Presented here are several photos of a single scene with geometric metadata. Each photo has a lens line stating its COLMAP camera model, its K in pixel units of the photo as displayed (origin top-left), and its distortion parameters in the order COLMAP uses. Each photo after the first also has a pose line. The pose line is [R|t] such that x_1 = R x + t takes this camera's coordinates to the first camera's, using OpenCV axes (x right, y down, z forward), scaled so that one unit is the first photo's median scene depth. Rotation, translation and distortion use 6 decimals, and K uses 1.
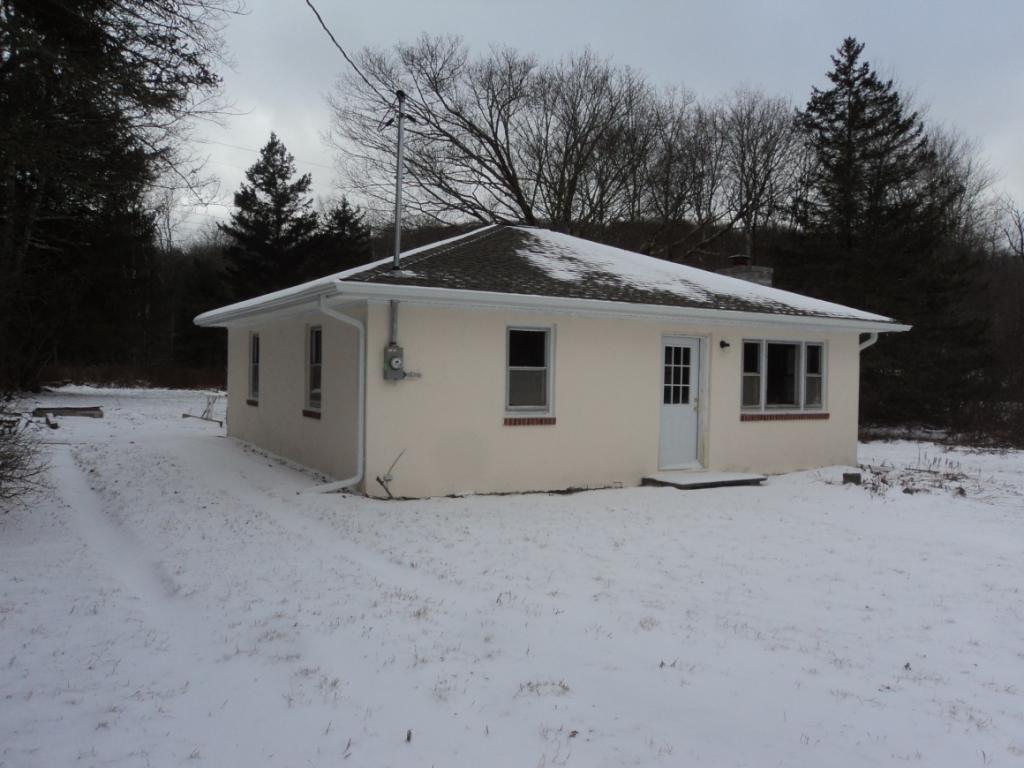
lens RADIAL K [[811.0, 0, 512.0], [0, 811.0, 384.0], [0, 0, 1]] dist [-0.028321, 0.003773]
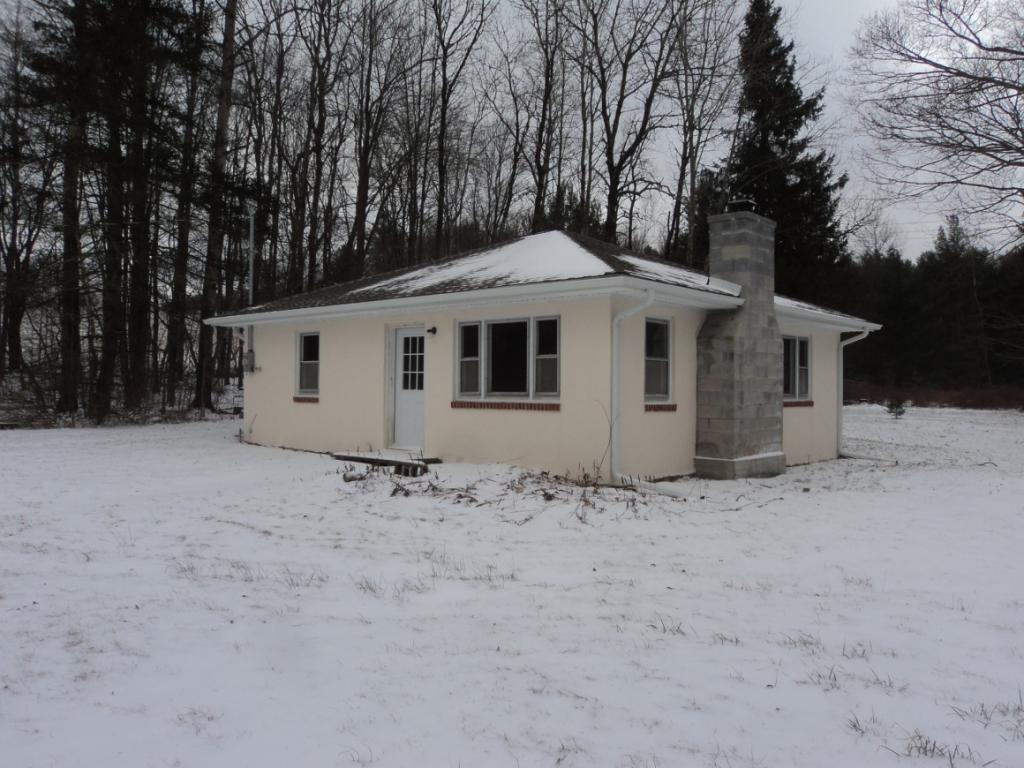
lens RADIAL K [[811.0, 0, 512.0], [0, 811.0, 384.0], [0, 0, 1]] dist [-0.028321, 0.003773]
pose [[0.289112, 0.000113, -0.957295, 1.258194], [0.010534, 0.999939, 0.003299, 0.014993], [0.957237, -0.011038, 0.289093, 0.800587]]
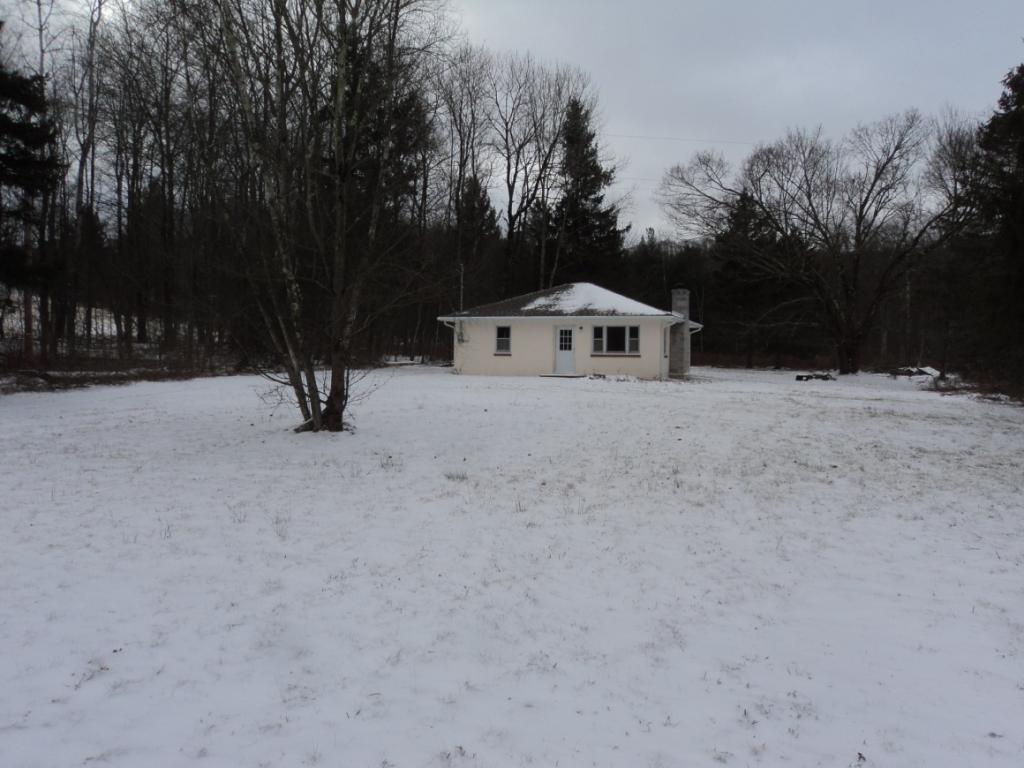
lens RADIAL K [[811.0, 0, 512.0], [0, 811.0, 384.0], [0, 0, 1]] dist [-0.028321, 0.003773]
pose [[0.624376, 0.034450, -0.780364, 2.243511], [0.004265, 0.998862, 0.047508, 0.007219], [0.781112, -0.032991, 0.623518, -0.881591]]
